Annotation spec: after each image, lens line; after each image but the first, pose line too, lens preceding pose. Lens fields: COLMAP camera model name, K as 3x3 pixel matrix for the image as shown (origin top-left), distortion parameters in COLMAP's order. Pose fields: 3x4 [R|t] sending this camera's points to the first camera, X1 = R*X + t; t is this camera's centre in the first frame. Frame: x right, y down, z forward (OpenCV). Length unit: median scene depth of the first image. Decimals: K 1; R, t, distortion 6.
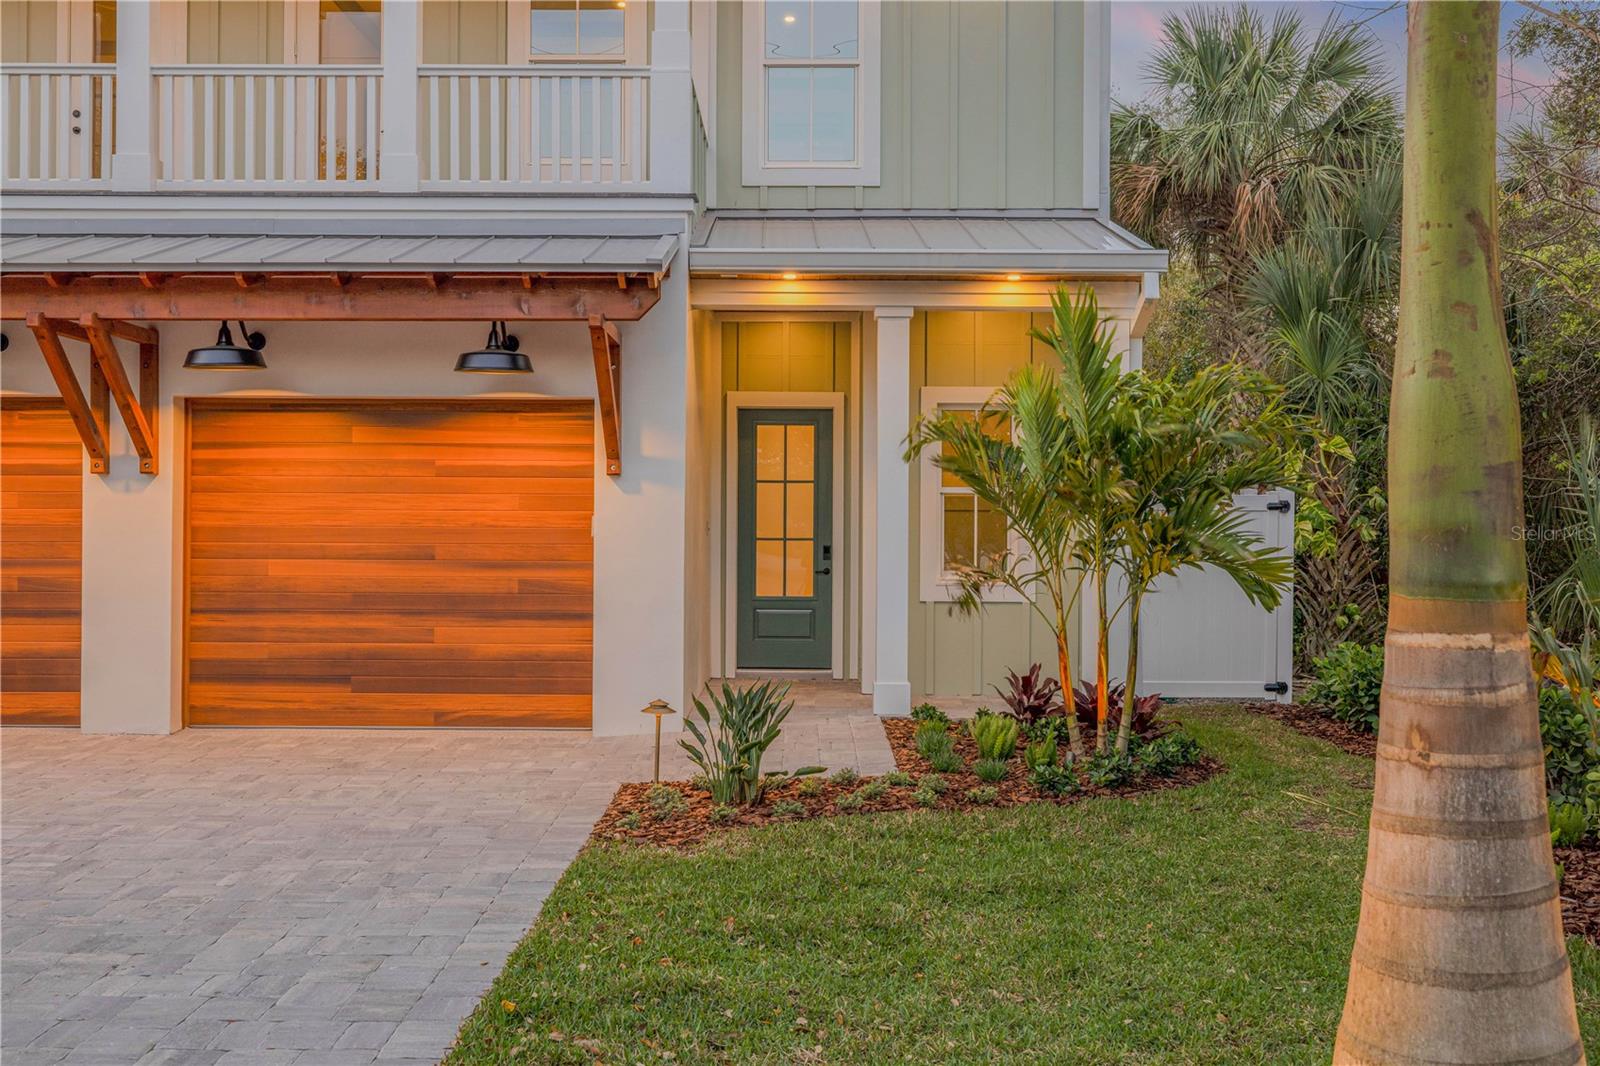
lens RADIAL K [[1161.9, 0, 892.3], [0, 1161.9, 529.3], [0, 0, 1]] dist [-0.000010, 0.000212]
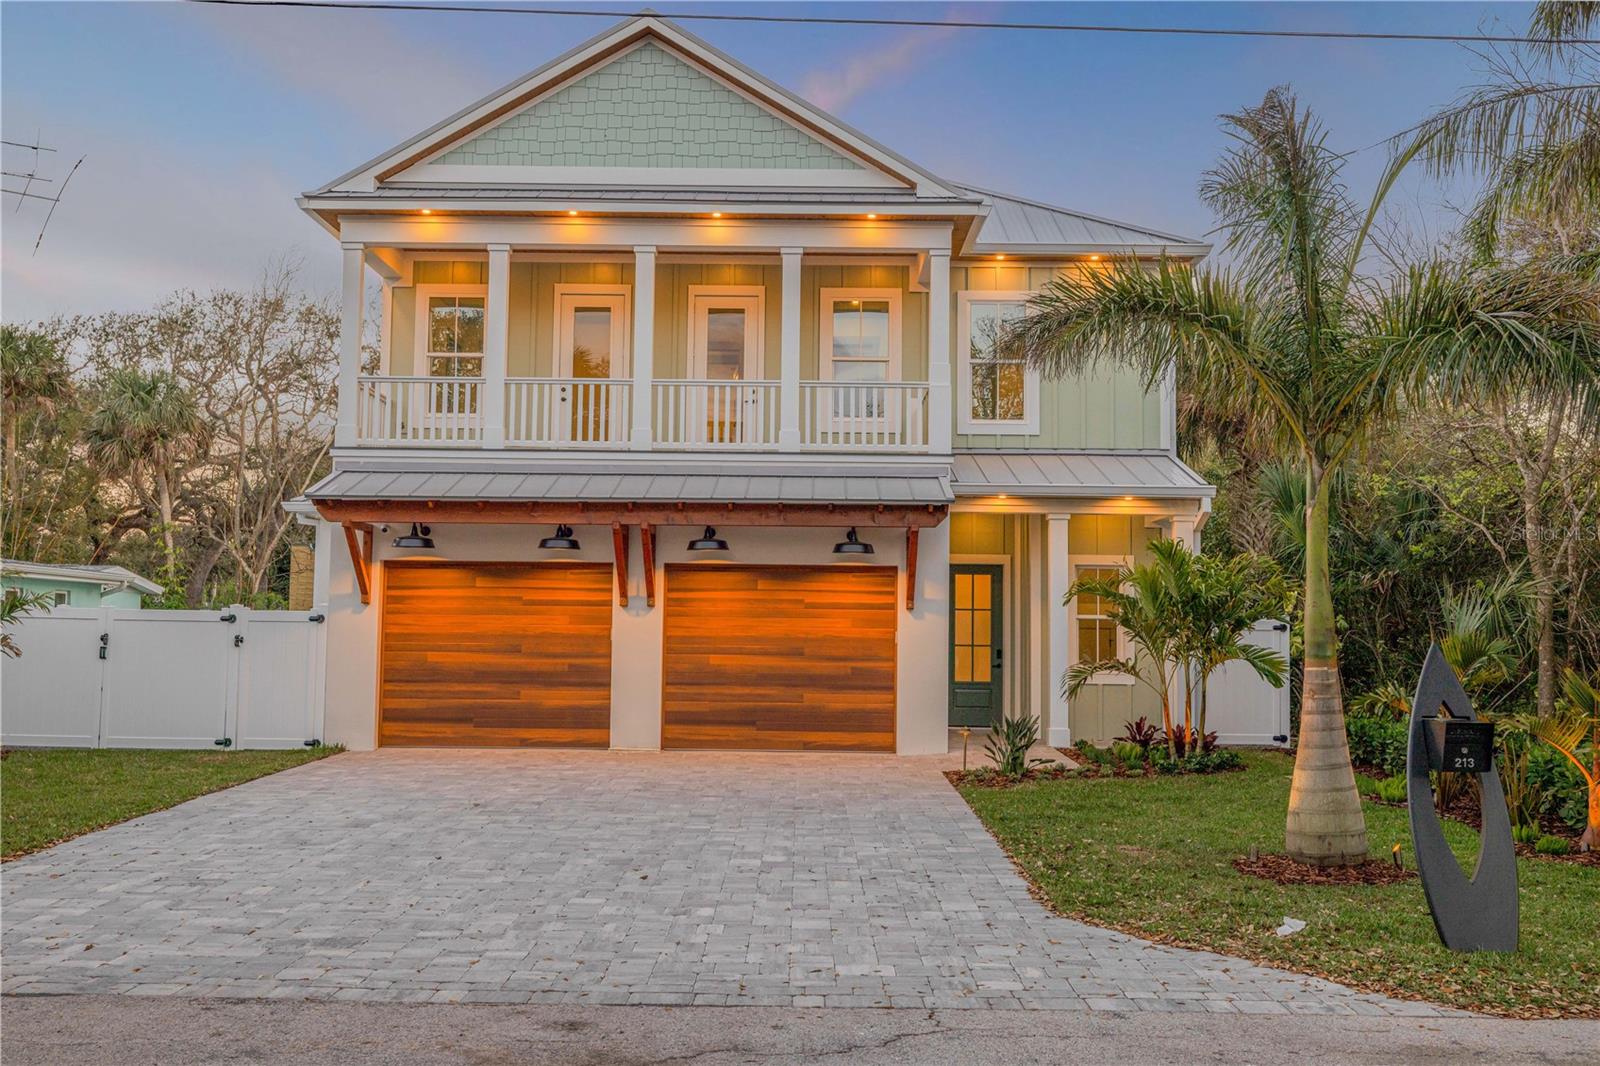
lens RADIAL K [[1485.2, 0, 800.0], [0, 1485.2, 533.0], [0, 0, 1]] dist [0.019603, 0.003613]
pose [[0.999953, 0.007114, 0.006581, -0.415837], [-0.006640, 0.997559, -0.069506, -0.002786], [-0.007059, 0.069459, 0.997560, -1.272159]]
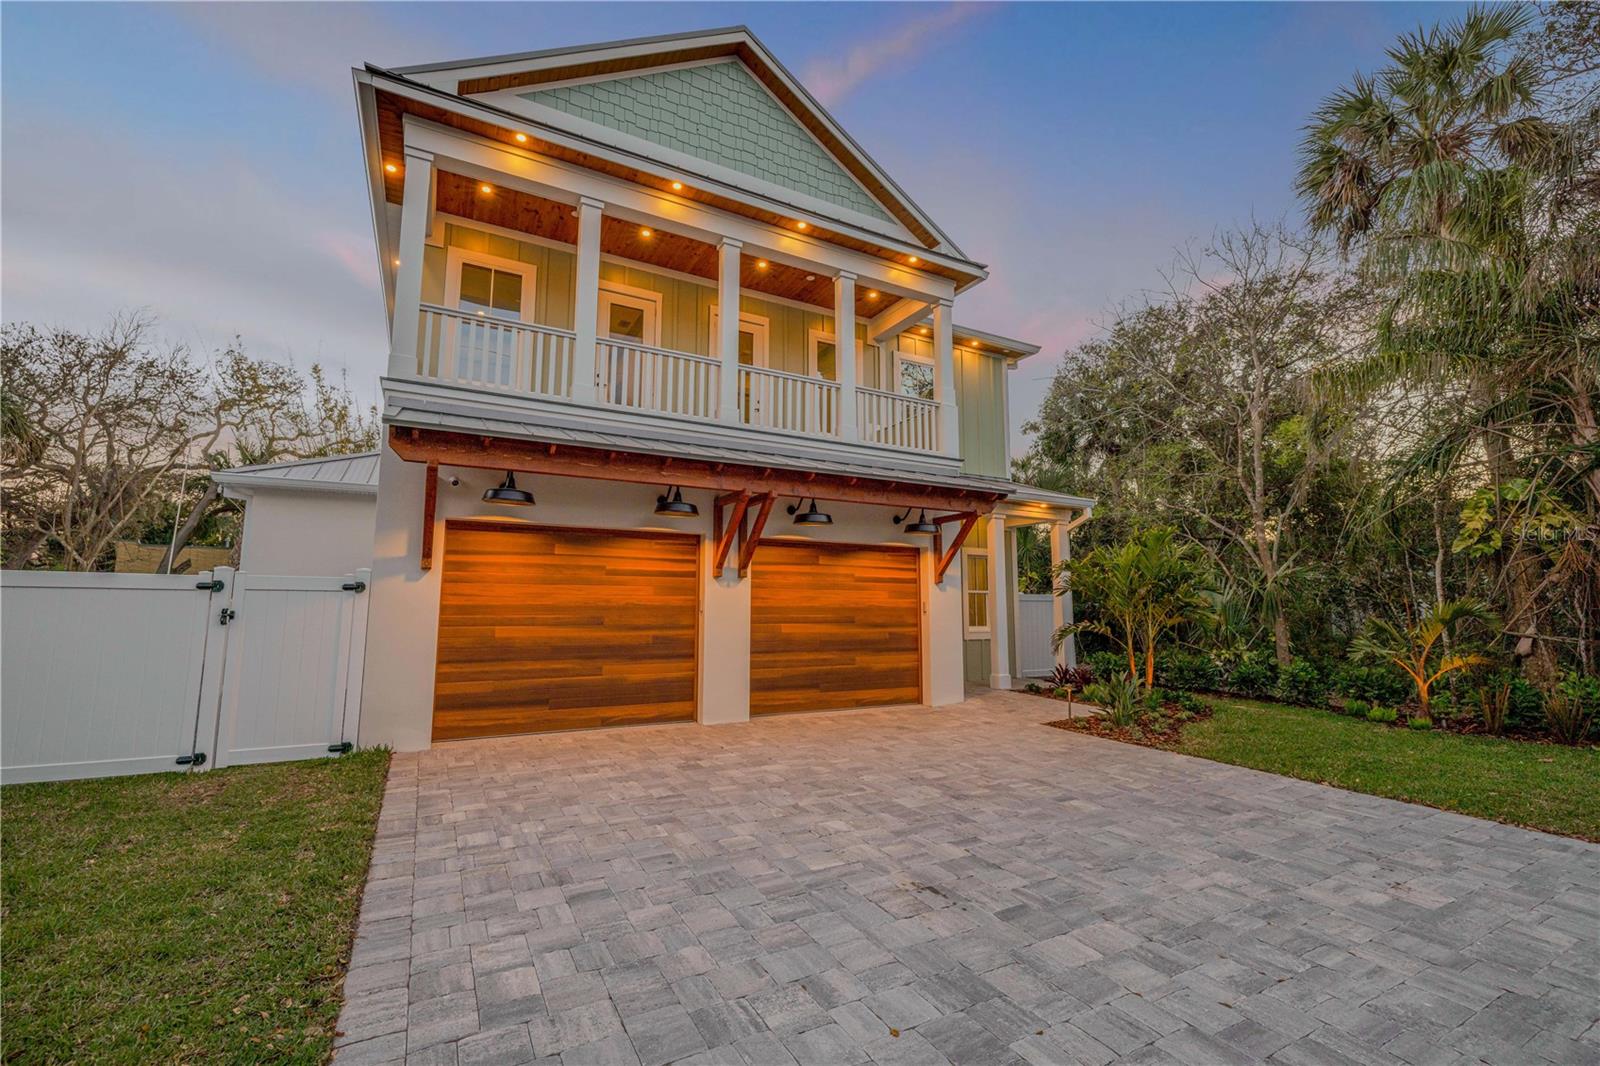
lens RADIAL K [[676.0, 0, 803.2], [0, 676.0, 528.5], [0, 0, 1]] dist [-0.000312, 0.000082]
pose [[0.875240, 0.056143, 0.480420, -1.046802], [-0.001790, 0.993610, -0.112854, -0.004471], [-0.483686, 0.097915, 0.869747, 0.004568]]
